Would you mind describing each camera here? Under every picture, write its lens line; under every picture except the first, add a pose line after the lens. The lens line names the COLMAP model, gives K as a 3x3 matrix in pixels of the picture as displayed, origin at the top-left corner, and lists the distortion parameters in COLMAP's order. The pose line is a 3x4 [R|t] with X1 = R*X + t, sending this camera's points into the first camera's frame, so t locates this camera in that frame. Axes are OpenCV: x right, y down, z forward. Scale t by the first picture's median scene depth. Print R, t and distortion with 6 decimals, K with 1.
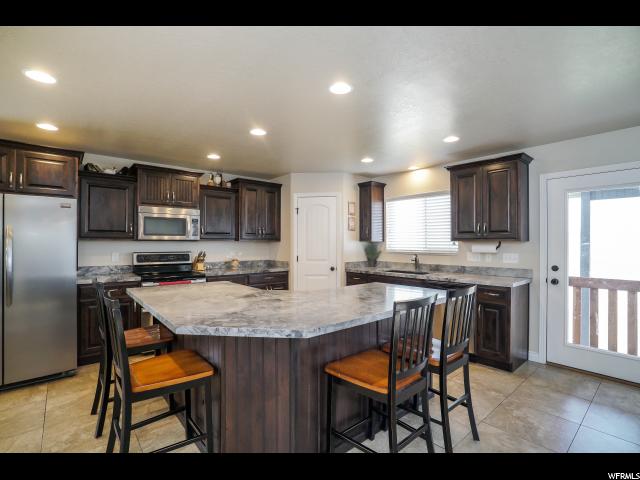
lens RADIAL K [[313.8, 0, 320.0], [0, 313.8, 240.0], [0, 0, 1]] dist [-0.034207, 0.001139]
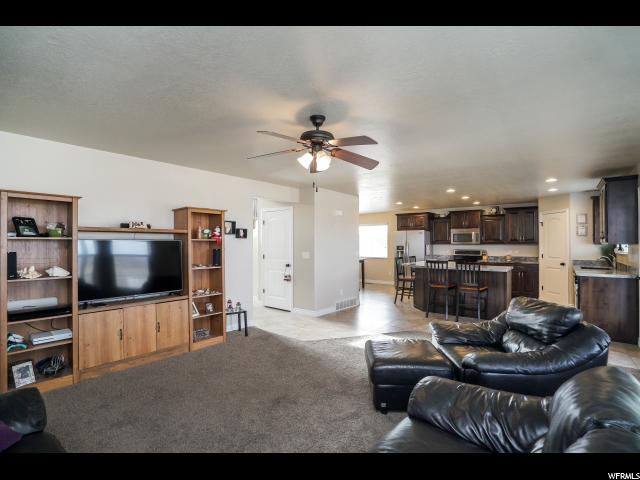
lens RADIAL K [[306.4, 0, 316.4], [0, 306.4, 242.4], [0, 0, 1]] dist [-0.046140, 0.018410]
pose [[0.168091, -0.006190, -0.985752, 1.346400], [0.006664, 0.999965, -0.005143, -0.006116], [0.985749, -0.005704, 0.168126, -0.344211]]
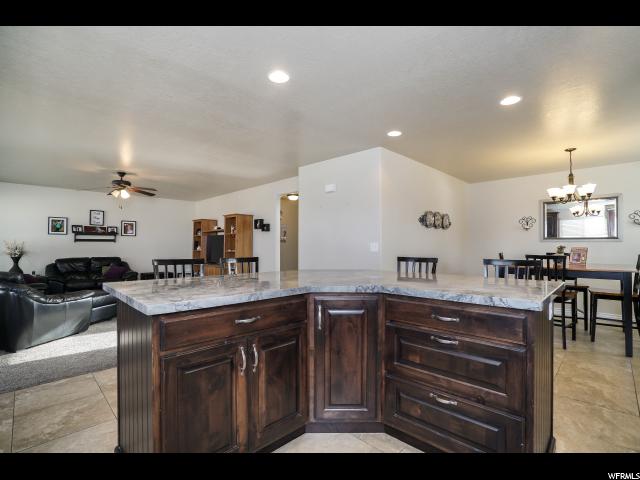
lens RADIAL K [[306.4, 0, 316.4], [0, 306.4, 242.4], [0, 0, 1]] dist [-0.046140, 0.018410]
pose [[-0.996932, -0.005464, -0.078077, 0.021415], [-0.004207, 0.999859, -0.016252, 0.046859], [0.078155, -0.015873, -0.996815, 1.080305]]
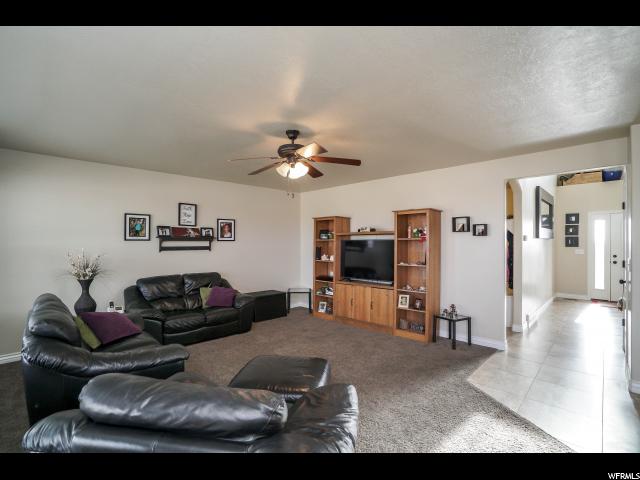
lens RADIAL K [[306.4, 0, 316.4], [0, 306.4, 242.4], [0, 0, 1]] dist [-0.046140, 0.018410]
pose [[-0.996793, -0.001366, -0.080005, 0.736273], [-0.000851, 0.999979, -0.006473, -0.002886], [0.080013, -0.006384, -0.996773, 0.477642]]
